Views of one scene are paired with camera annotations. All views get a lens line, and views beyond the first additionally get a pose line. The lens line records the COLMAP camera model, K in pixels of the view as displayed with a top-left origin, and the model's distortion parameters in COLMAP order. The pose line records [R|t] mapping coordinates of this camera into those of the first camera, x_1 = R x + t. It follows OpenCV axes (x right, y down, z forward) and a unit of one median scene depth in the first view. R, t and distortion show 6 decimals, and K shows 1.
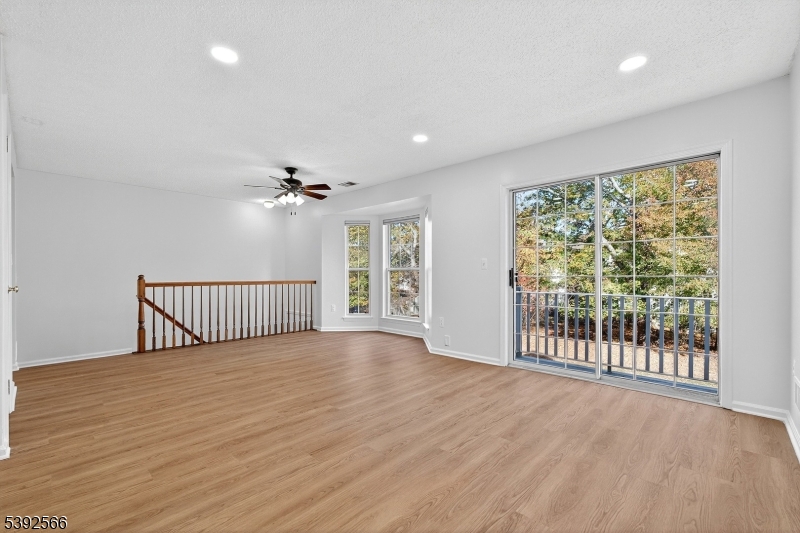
lens RADIAL K [[350.6, 0, 400.0], [0, 350.6, 266.5], [0, 0, 1]] dist [0.005178, 0.000364]
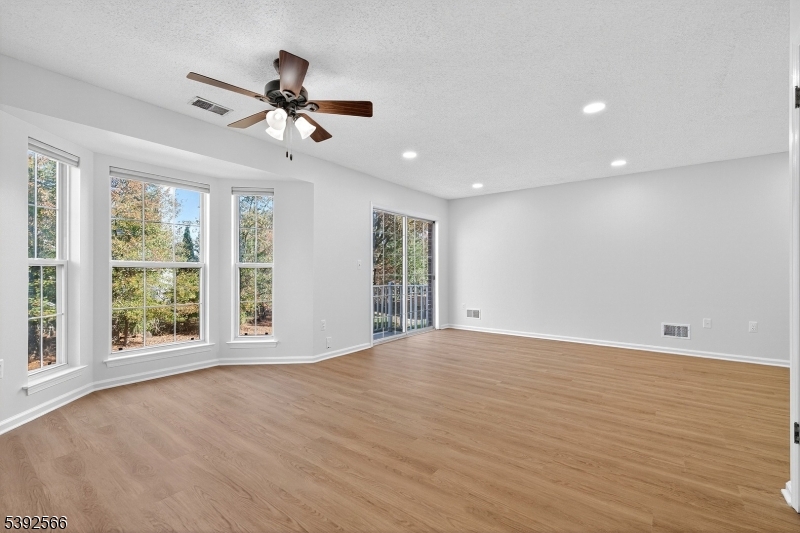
lens RADIAL K [[350.6, 0, 400.0], [0, 350.6, 266.5], [0, 0, 1]] dist [0.005178, 0.000364]
pose [[-0.103506, 0.018028, 0.994465, -1.142597], [-0.022664, 0.999533, -0.020479, 0.023818], [-0.994371, -0.024658, -0.103049, 1.232613]]
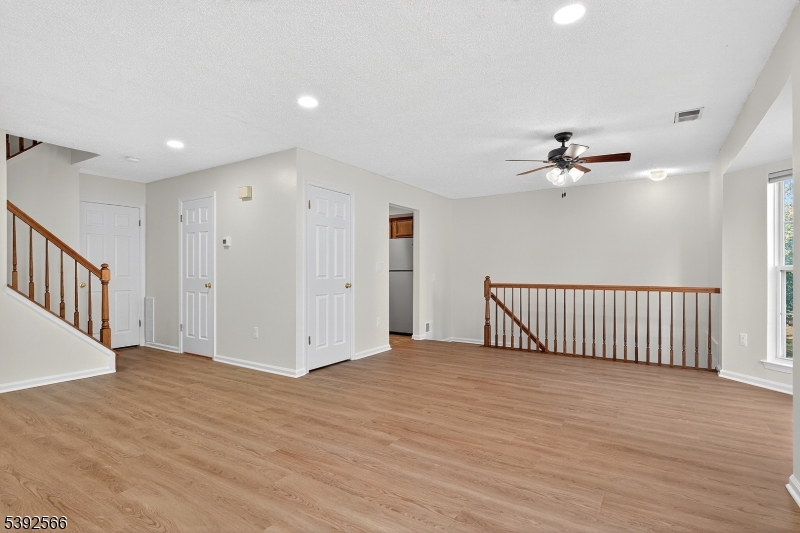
lens RADIAL K [[396.9, 0, 400.0], [0, 396.9, 266.5], [0, 0, 1]] dist [-0.000146, -0.000112]
pose [[0.187186, -0.011254, -0.982260, 0.615278], [0.020134, 0.999768, -0.007618, -0.003152], [0.982118, -0.018351, 0.187369, 0.705462]]
